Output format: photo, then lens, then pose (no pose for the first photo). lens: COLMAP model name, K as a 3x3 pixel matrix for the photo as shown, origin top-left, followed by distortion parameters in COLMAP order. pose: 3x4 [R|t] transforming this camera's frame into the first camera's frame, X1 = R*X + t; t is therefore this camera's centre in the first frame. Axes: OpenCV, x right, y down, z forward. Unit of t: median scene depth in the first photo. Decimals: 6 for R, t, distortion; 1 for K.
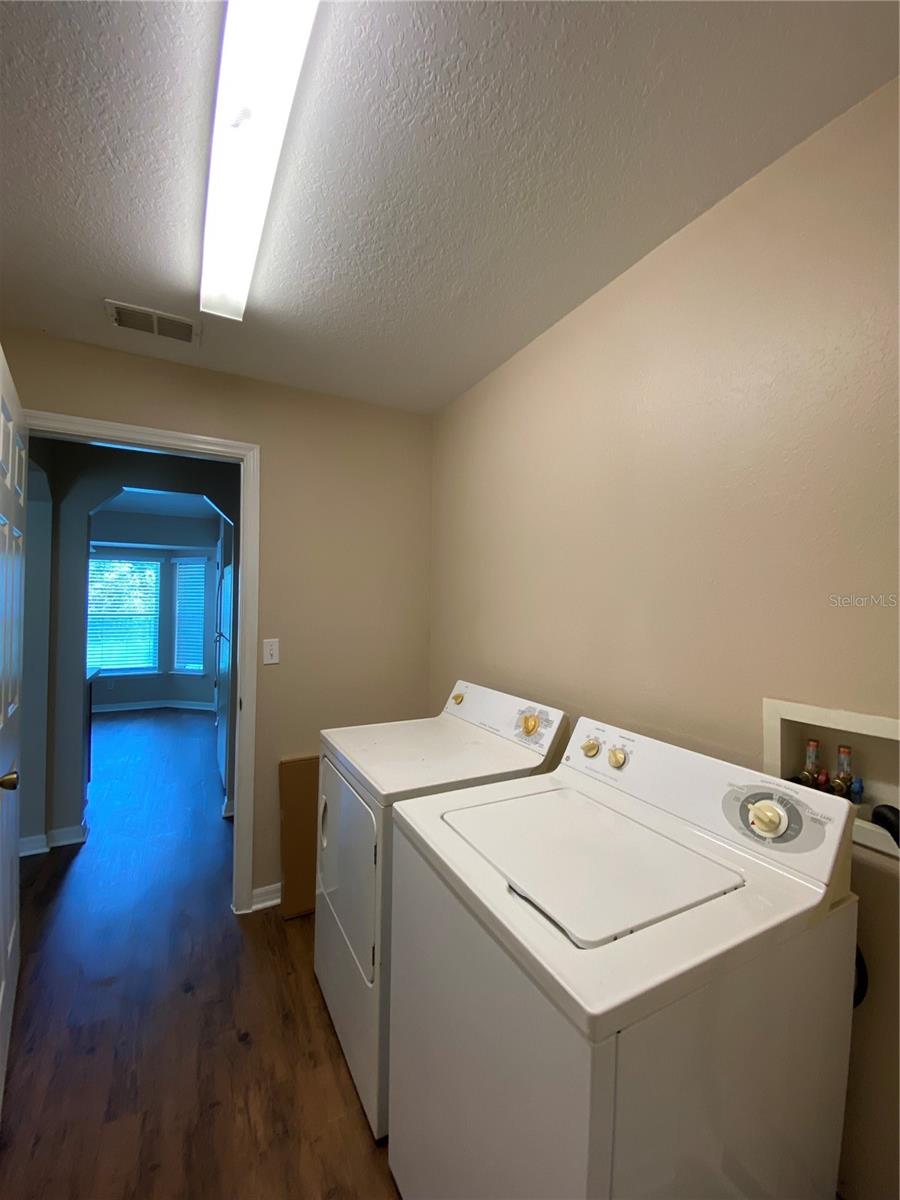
lens RADIAL K [[483.6, 0, 449.7], [0, 483.6, 595.8], [0, 0, 1]] dist [-0.001882, -0.010284]
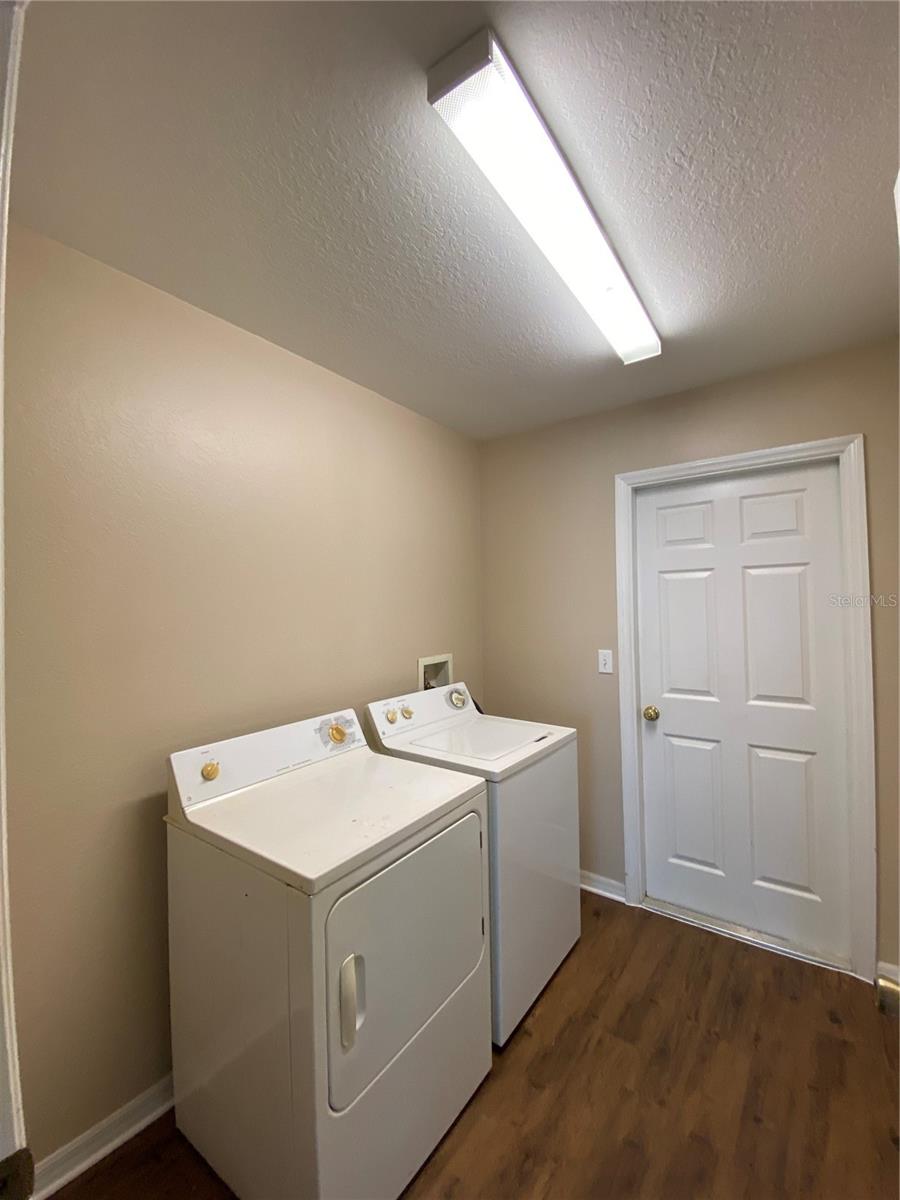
lens RADIAL K [[487.7, 0, 451.5], [0, 487.7, 598.0], [0, 0, 1]] dist [-0.003714, -0.000591]
pose [[-0.429712, -0.005291, 0.902950, -0.991140], [0.001818, 0.999976, 0.006724, -0.049537], [-0.902964, 0.004531, -0.429692, 1.304793]]
